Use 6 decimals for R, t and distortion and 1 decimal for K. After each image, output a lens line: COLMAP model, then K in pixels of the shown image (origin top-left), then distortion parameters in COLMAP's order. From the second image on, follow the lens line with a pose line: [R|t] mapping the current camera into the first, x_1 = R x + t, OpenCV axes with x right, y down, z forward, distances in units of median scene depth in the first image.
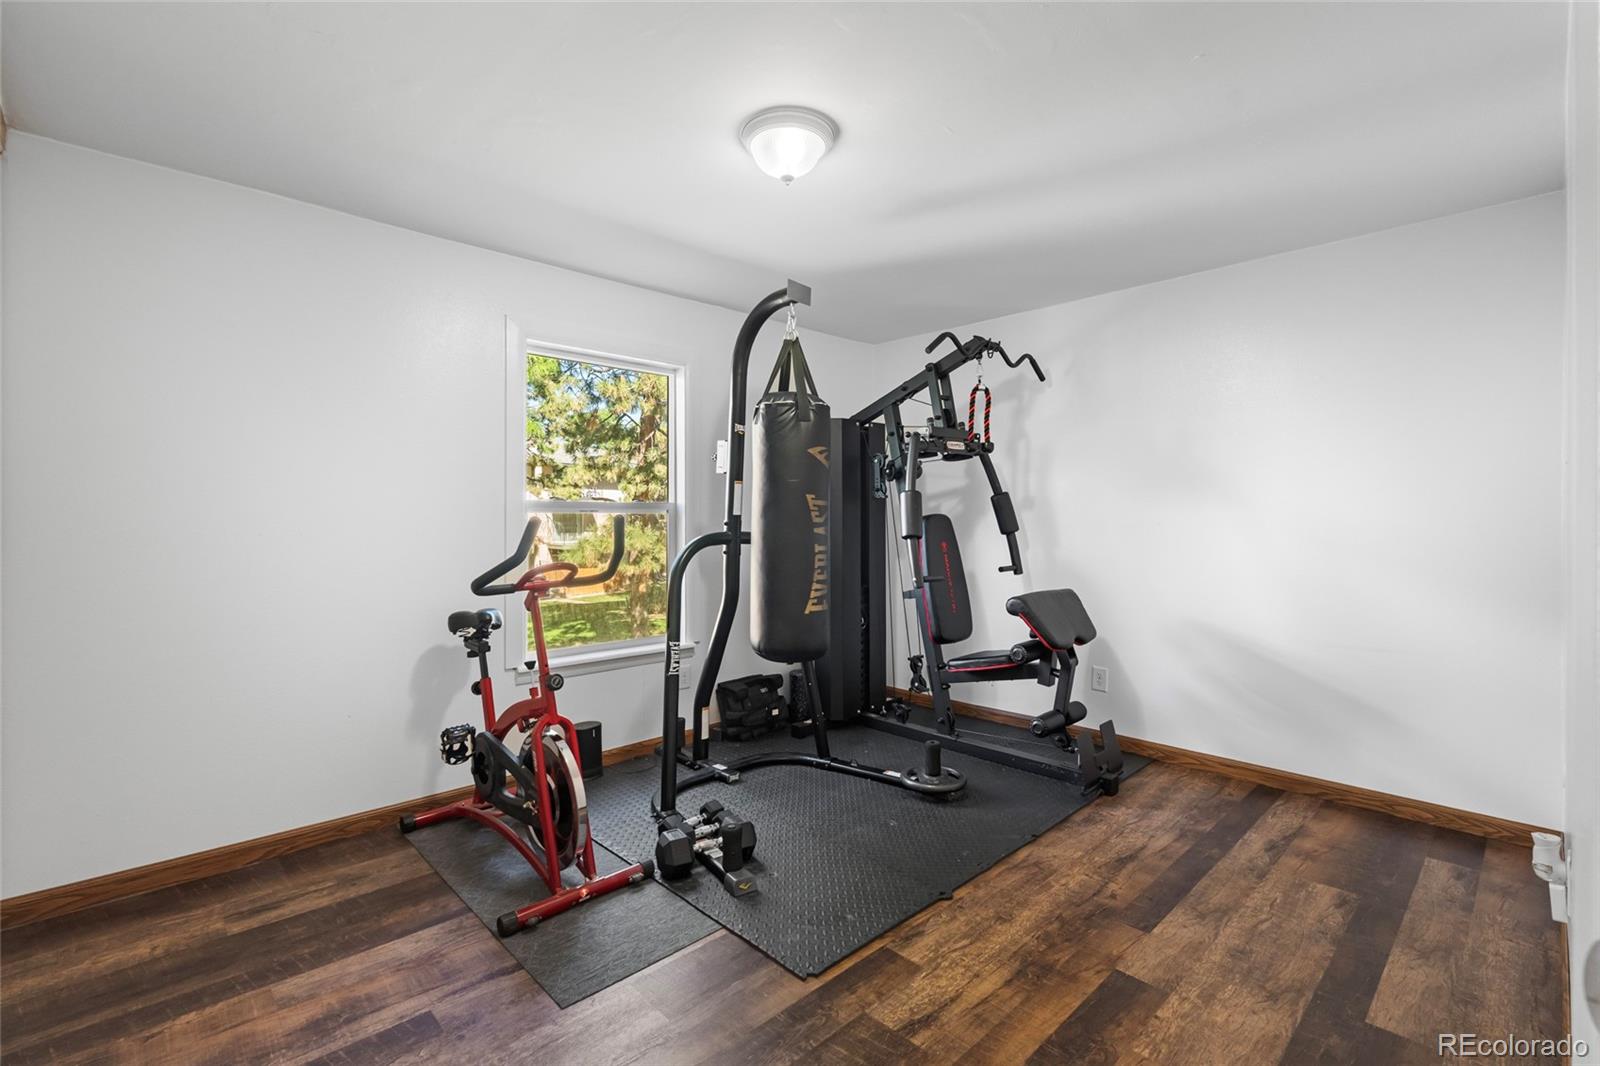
lens RADIAL K [[708.2, 0, 795.1], [0, 708.2, 520.7], [0, 0, 1]] dist [-0.002499, -0.000374]
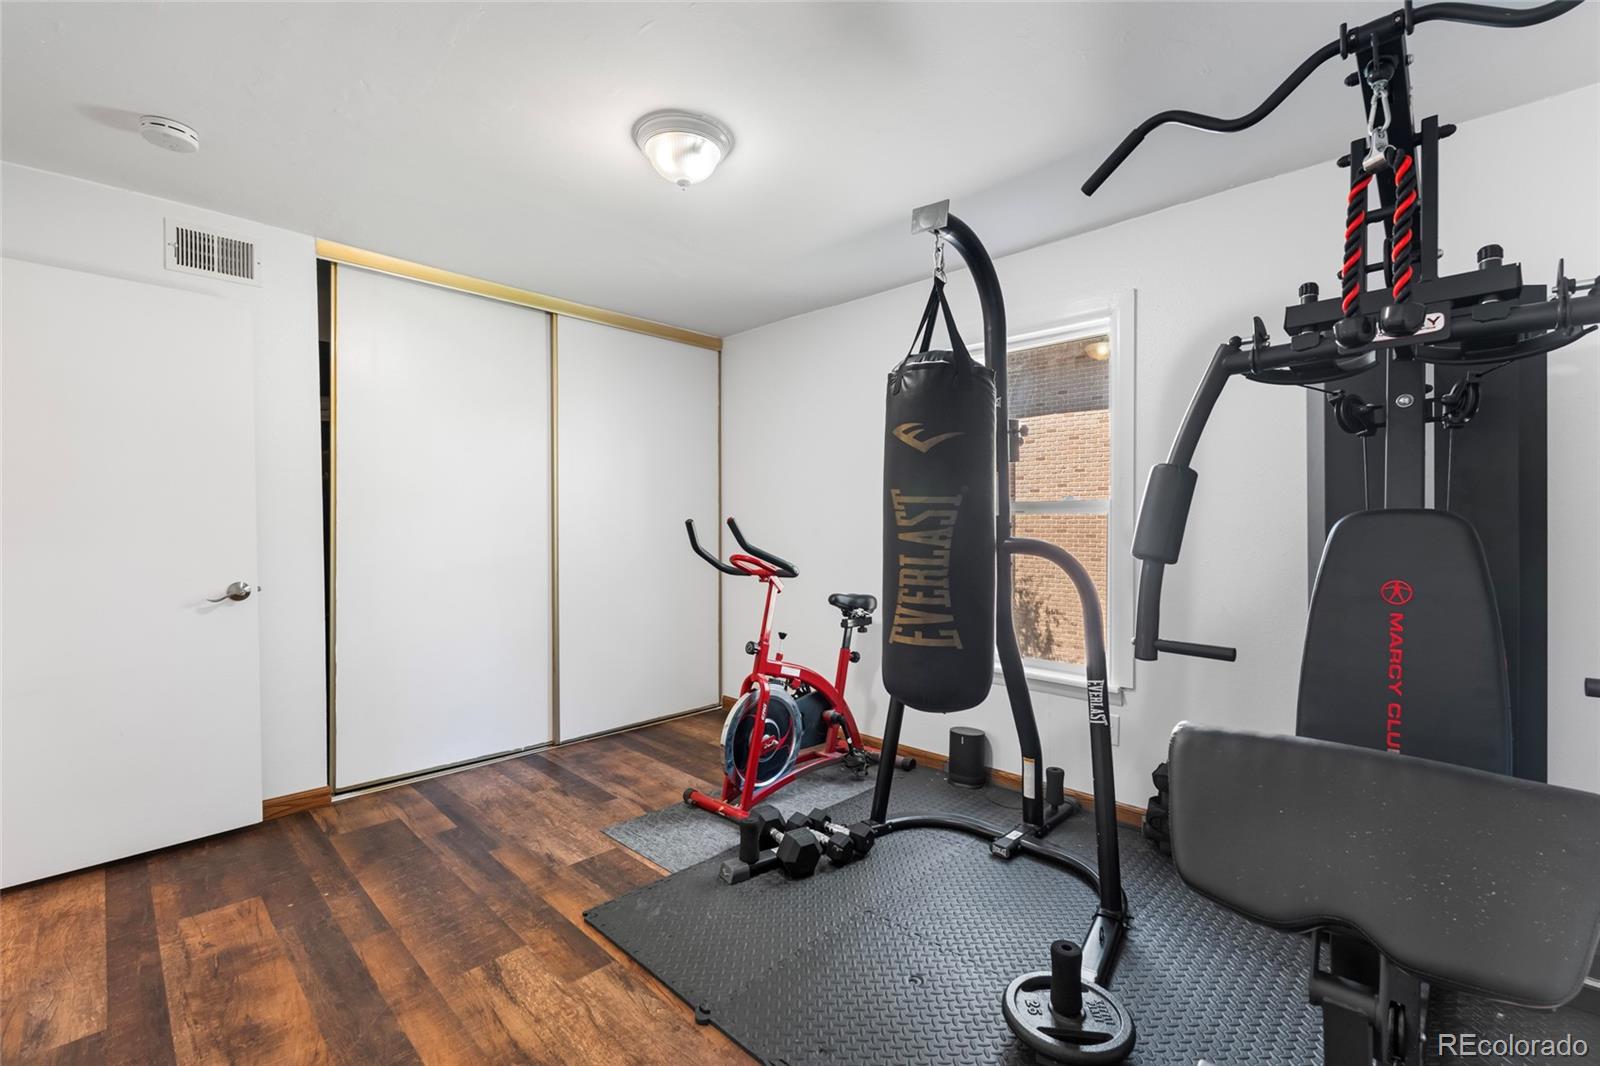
lens RADIAL K [[693.6, 0, 800.0], [0, 693.6, 533.0], [0, 0, 1]] dist [-0.001289, 0.000297]
pose [[0.036854, 0.019710, -0.999126, 1.109490], [0.002754, 0.999800, 0.019825, -0.007074], [0.999317, -0.003482, 0.036792, 1.255554]]
